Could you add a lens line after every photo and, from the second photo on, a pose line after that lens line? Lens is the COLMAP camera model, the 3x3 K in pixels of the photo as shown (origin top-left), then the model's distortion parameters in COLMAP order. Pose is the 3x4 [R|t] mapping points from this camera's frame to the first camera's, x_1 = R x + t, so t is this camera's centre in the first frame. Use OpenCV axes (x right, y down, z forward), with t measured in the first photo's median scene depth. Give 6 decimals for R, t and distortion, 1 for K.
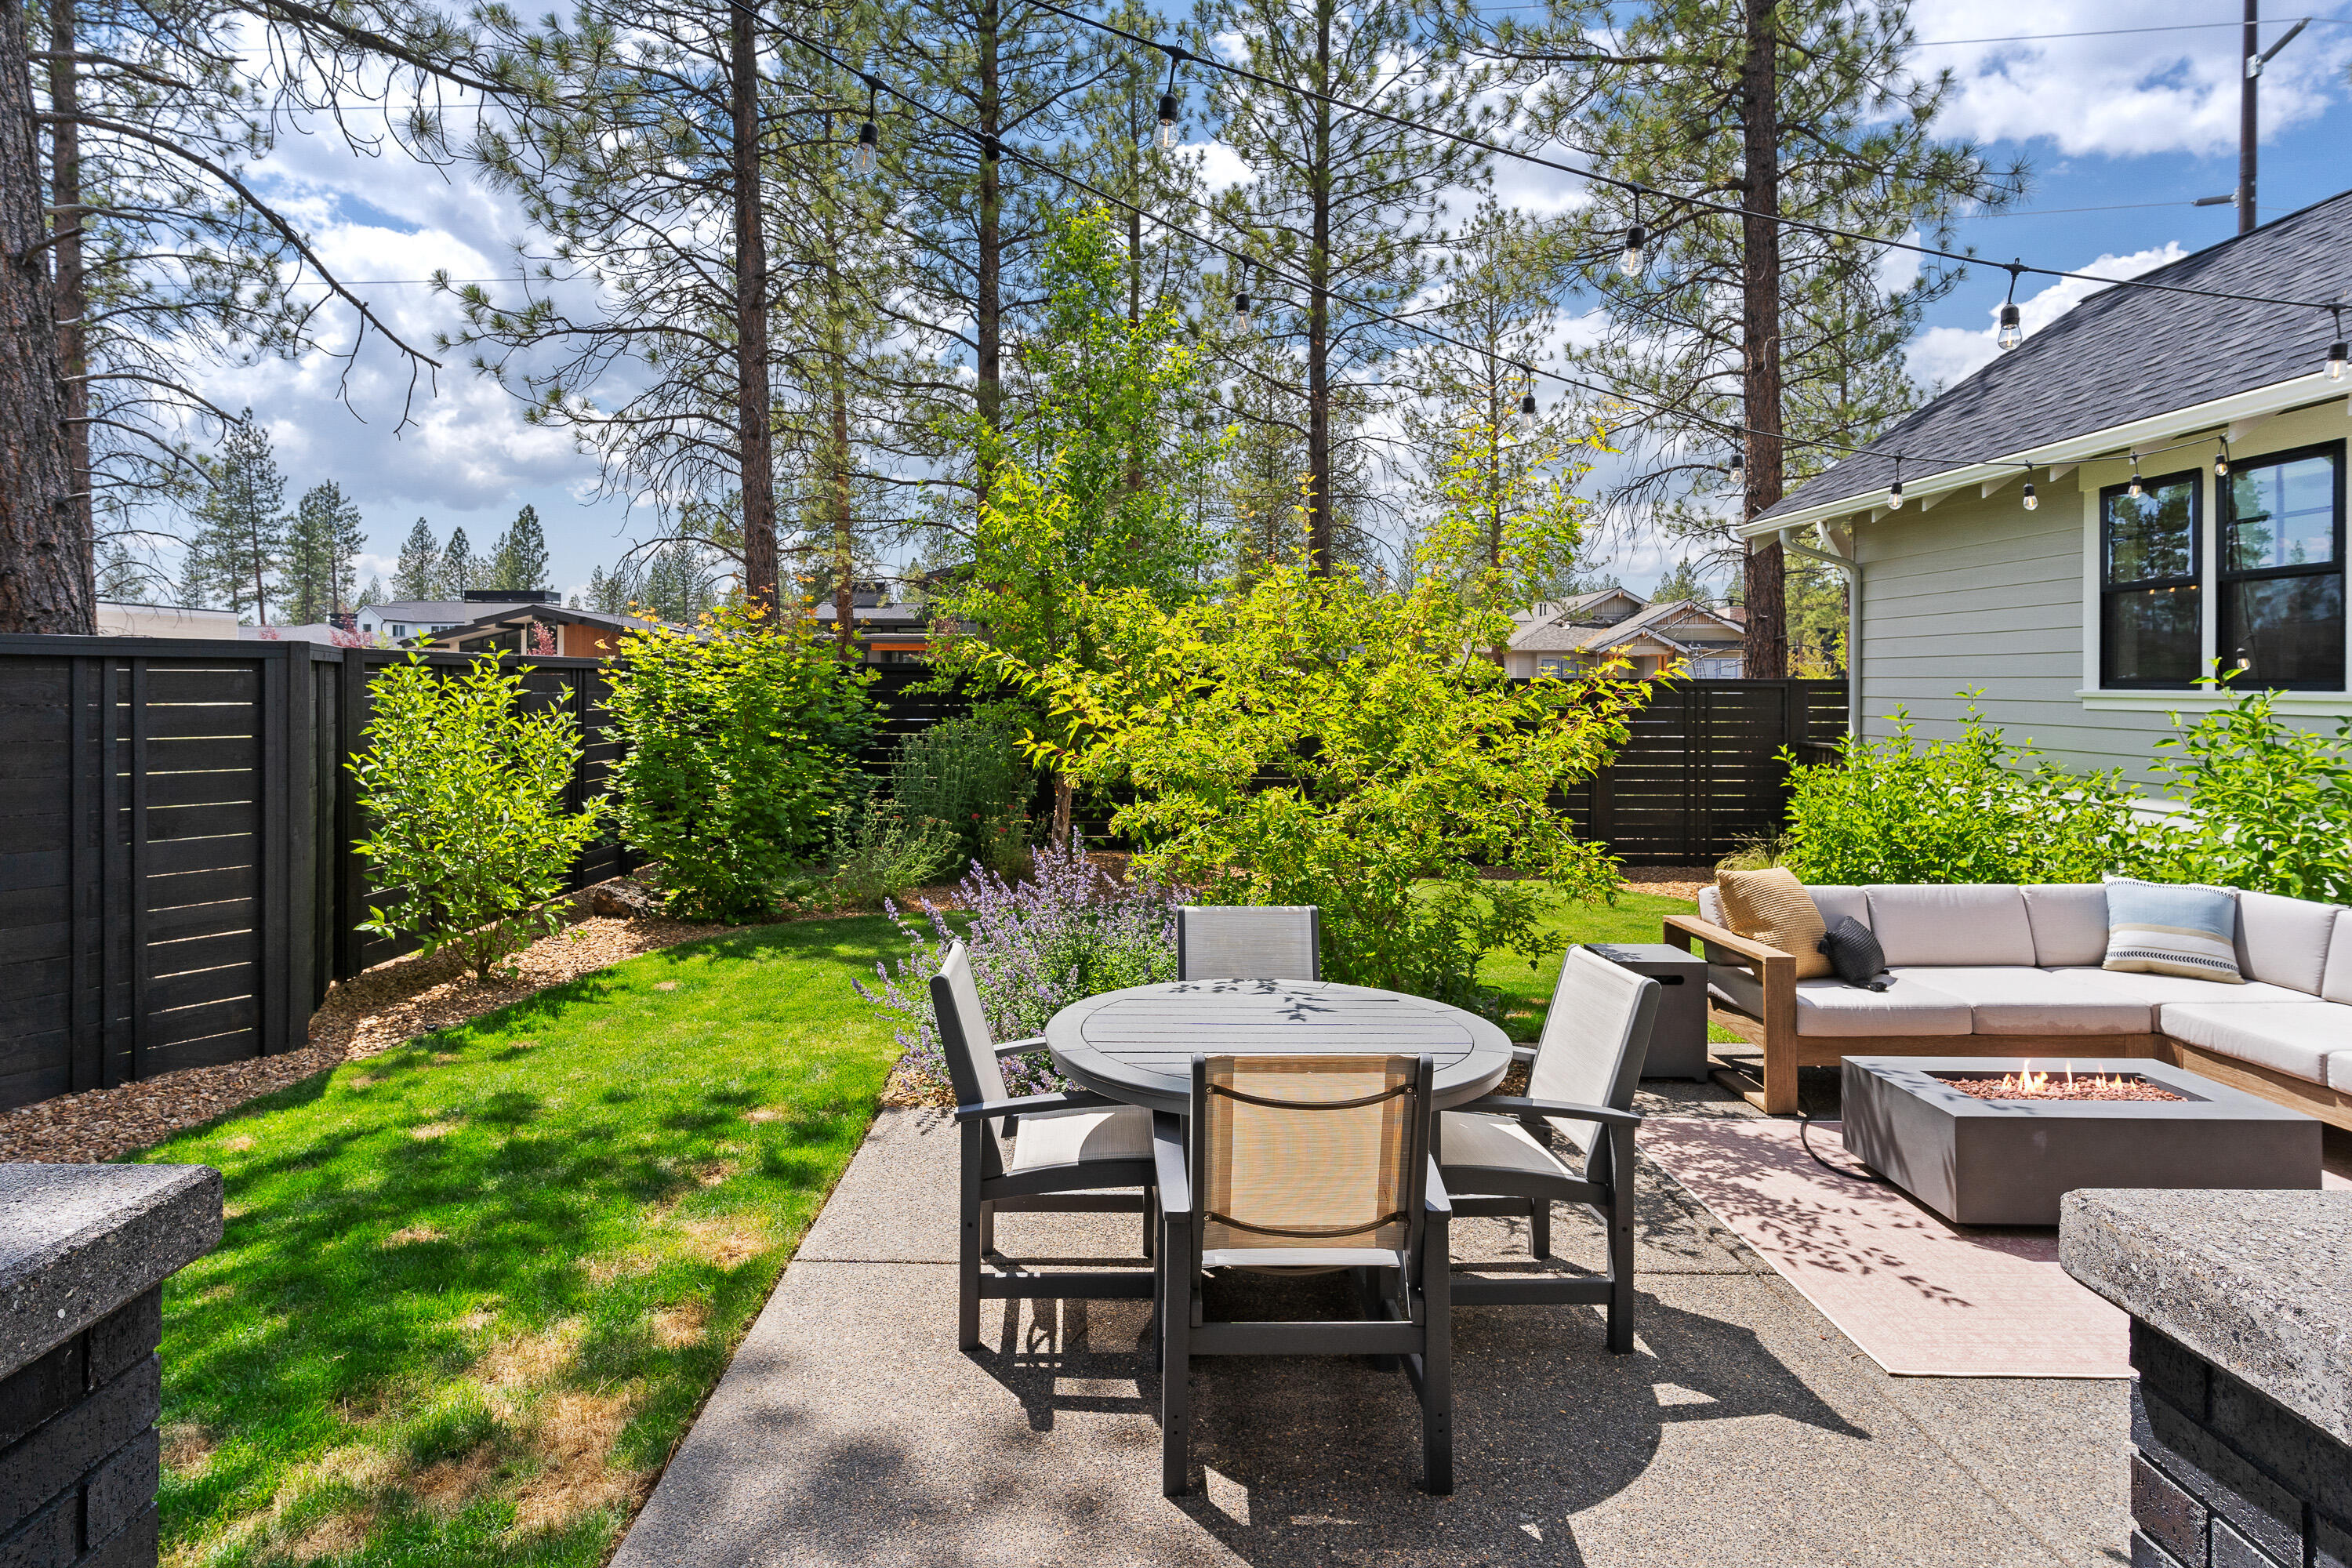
lens RADIAL K [[1270.1, 0, 1124.5], [0, 1270.1, 687.0], [0, 0, 1]] dist [-0.001704, 0.004723]
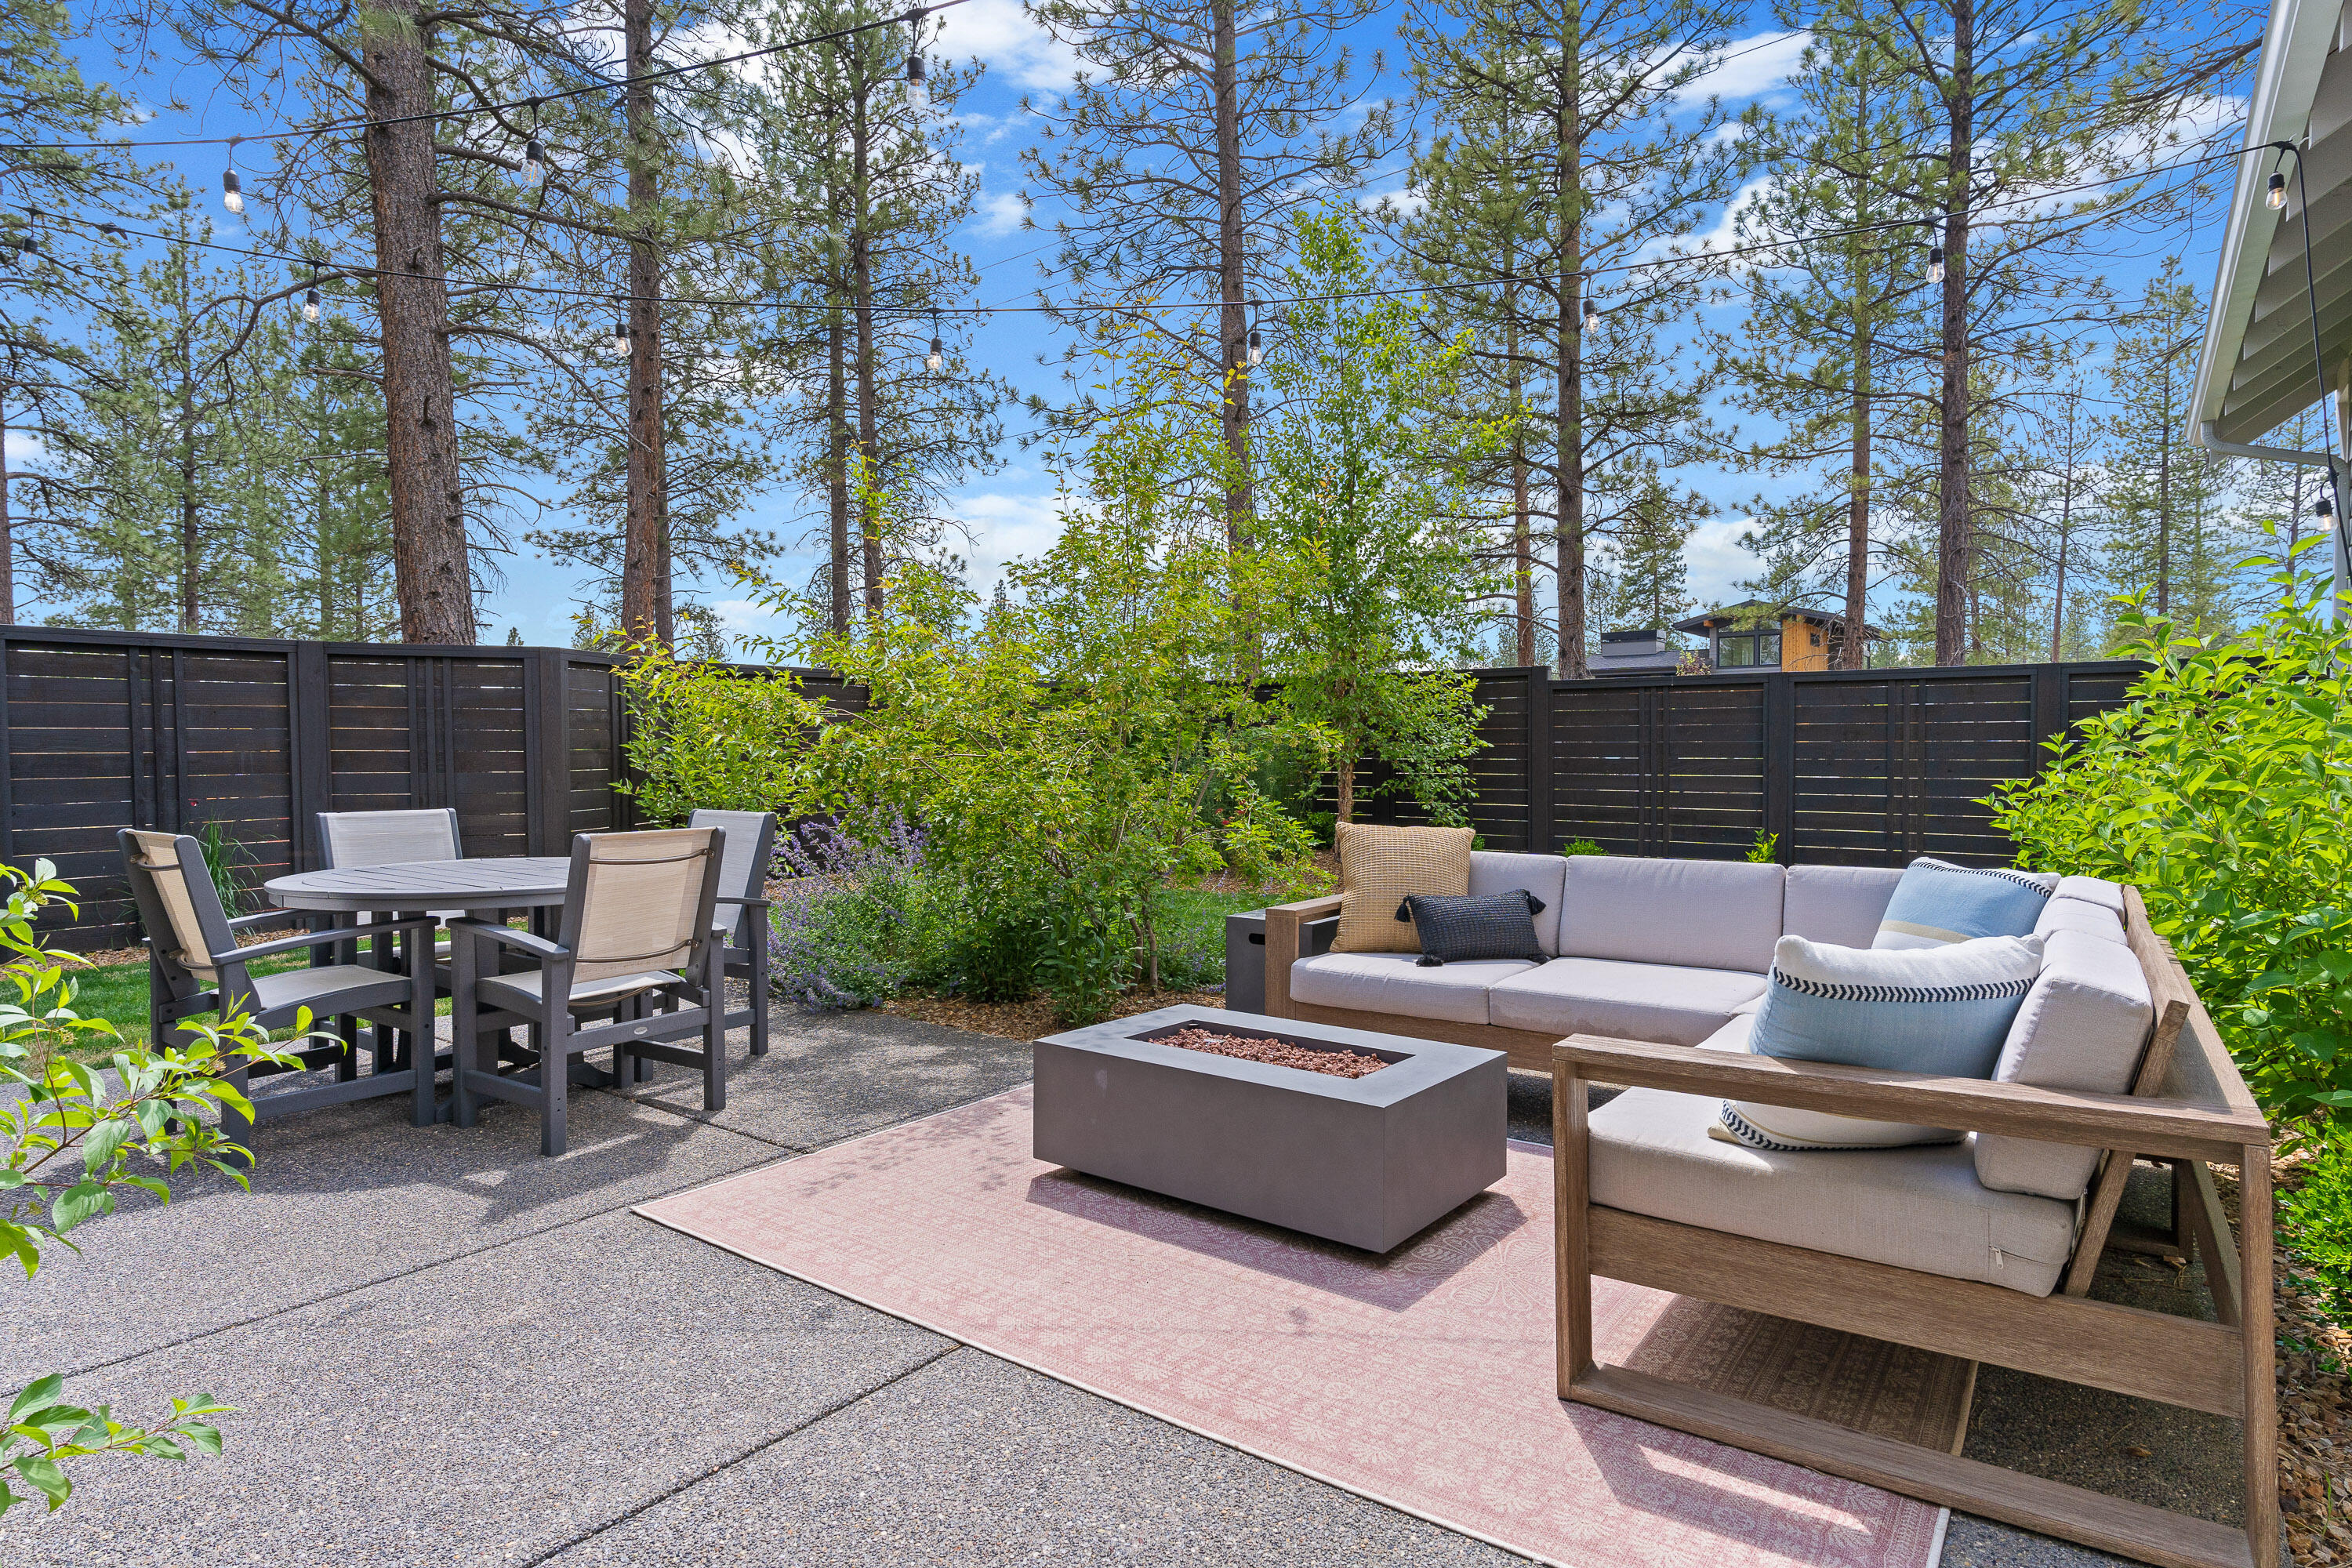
lens RADIAL K [[1270.1, 0, 1177.7], [0, 1270.1, 778.0], [0, 0, 1]] dist [-0.001704, 0.004723]
pose [[0.806151, 0.005363, -0.591686, 0.588453], [0.001077, 0.999944, 0.010530, 0.072488], [0.591709, -0.009125, 0.806100, 0.171994]]
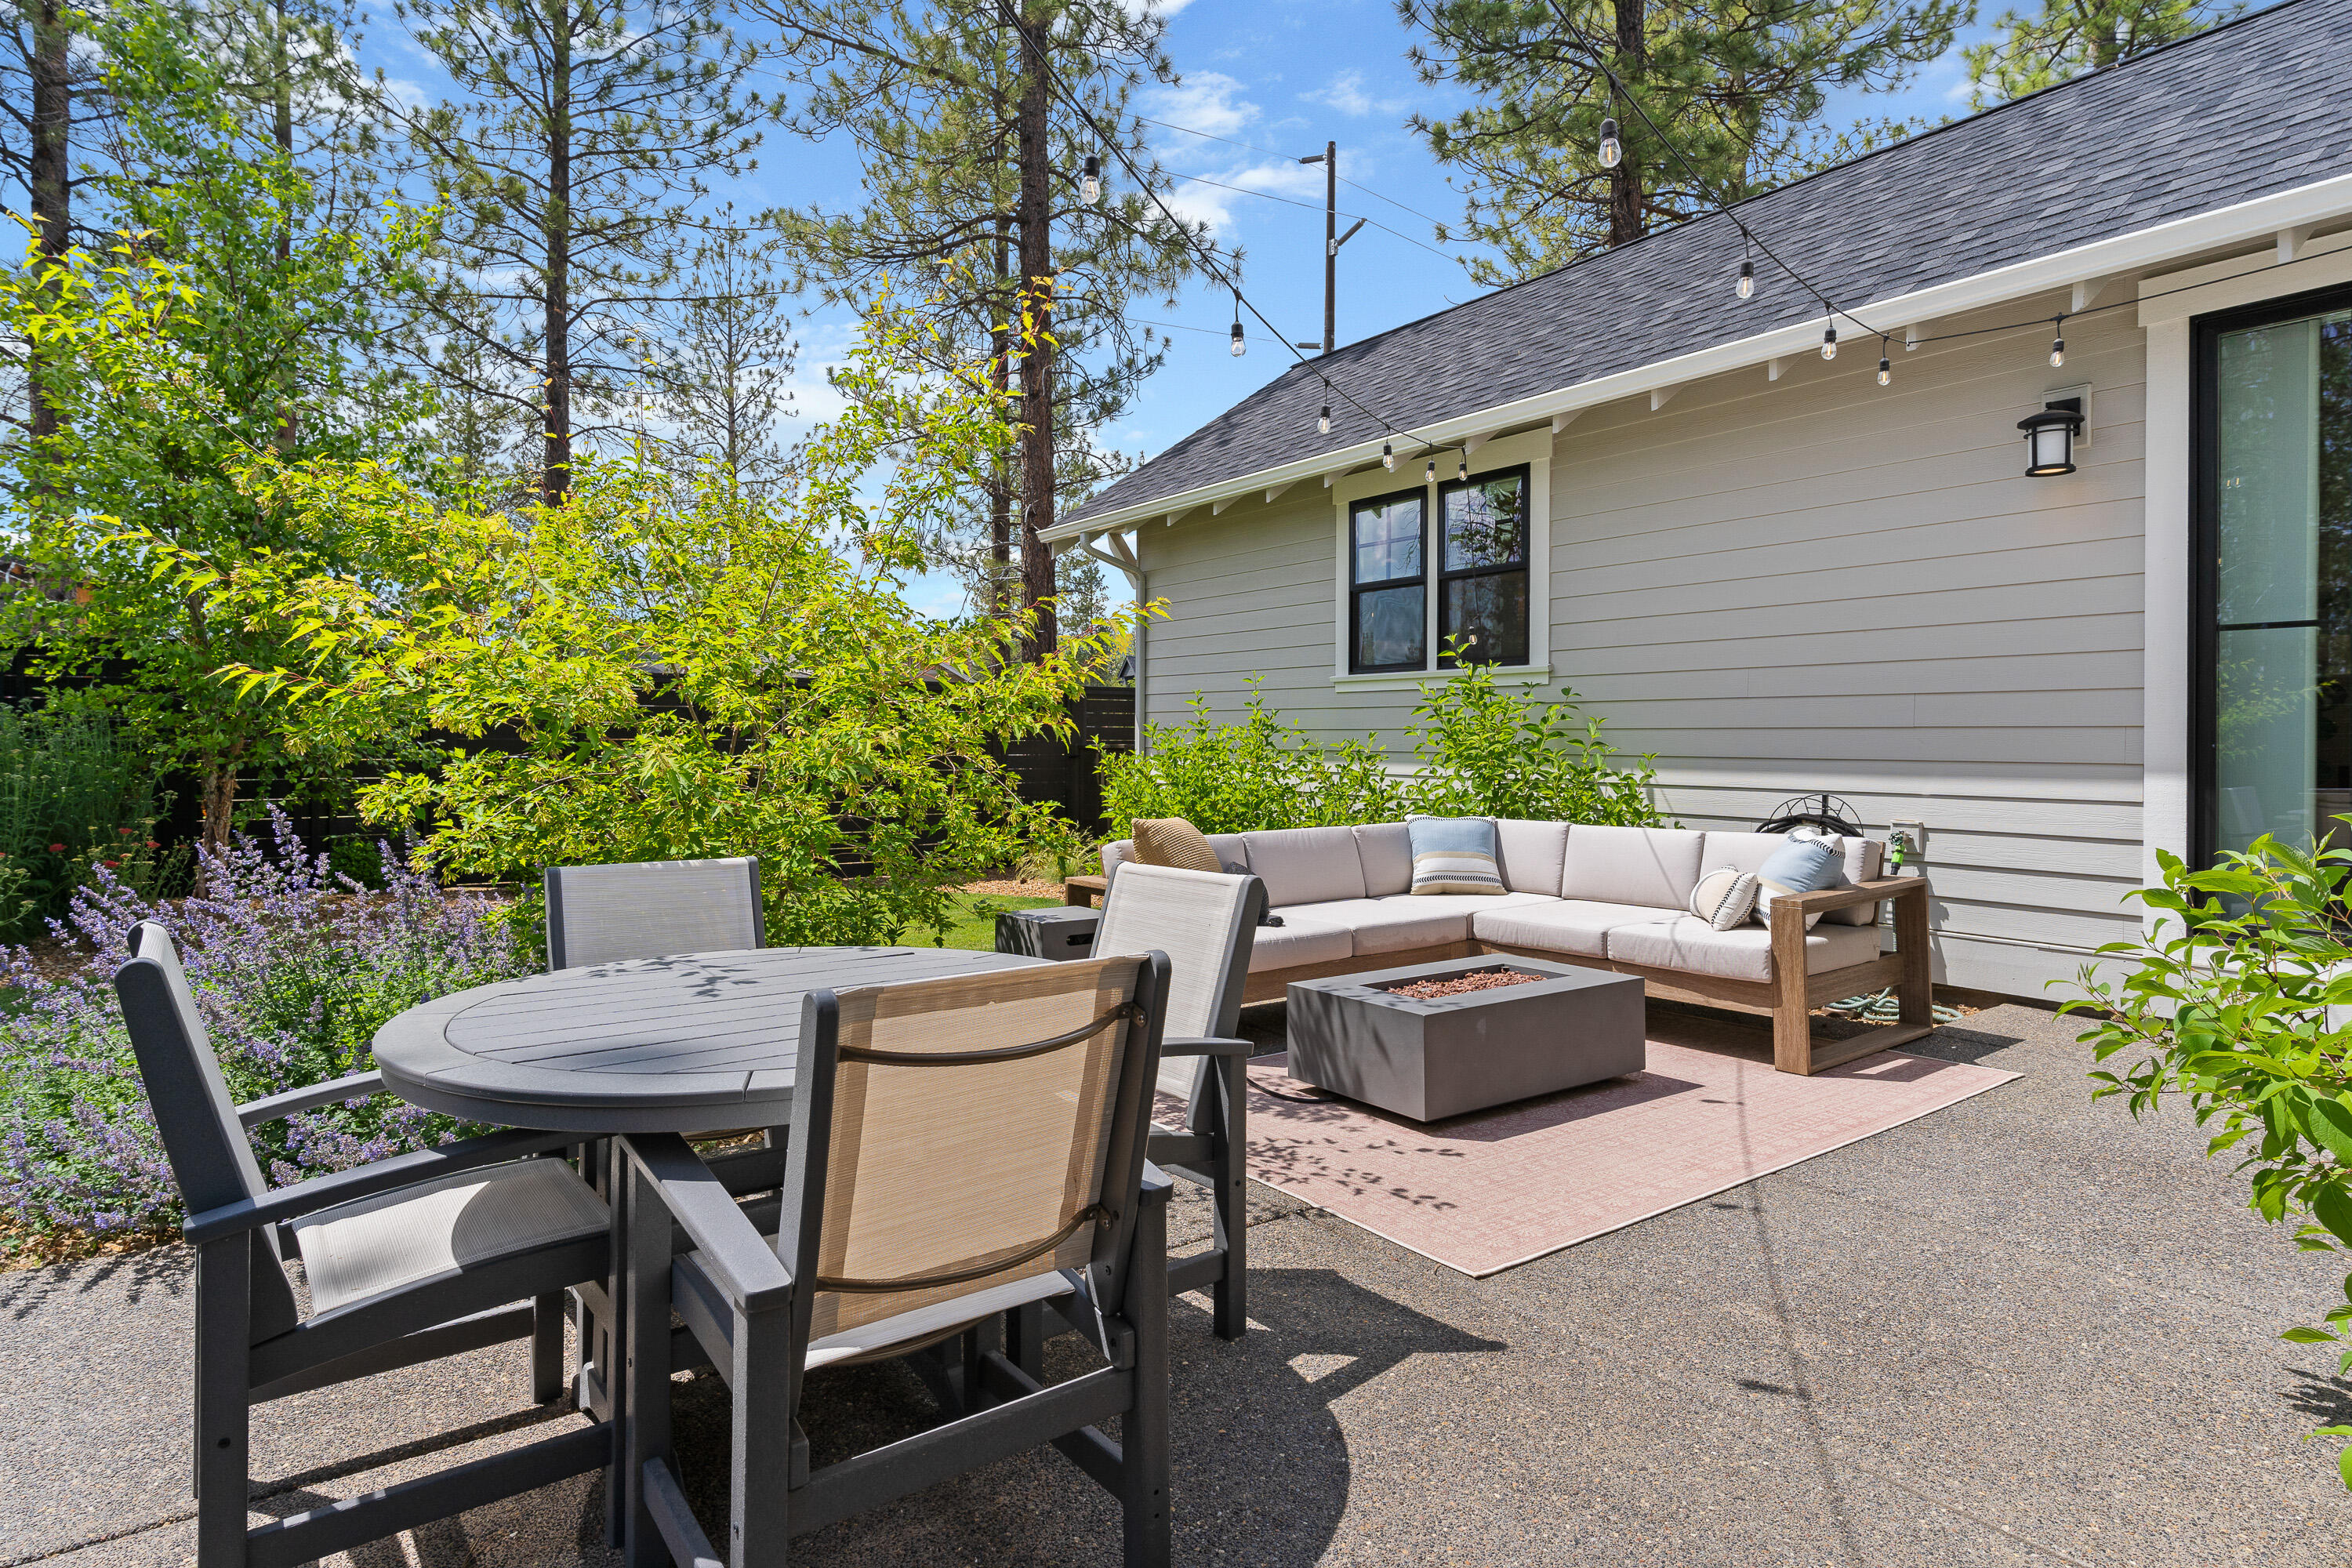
lens RADIAL K [[1270.1, 0, 1178.0], [0, 1270.1, 743.2], [0, 0, 1]] dist [-0.001704, 0.004723]
pose [[0.810472, -0.004121, 0.585762, -0.043279], [-0.000632, 0.999969, 0.007909, 0.055832], [-0.585776, -0.006780, 0.810444, 0.146384]]
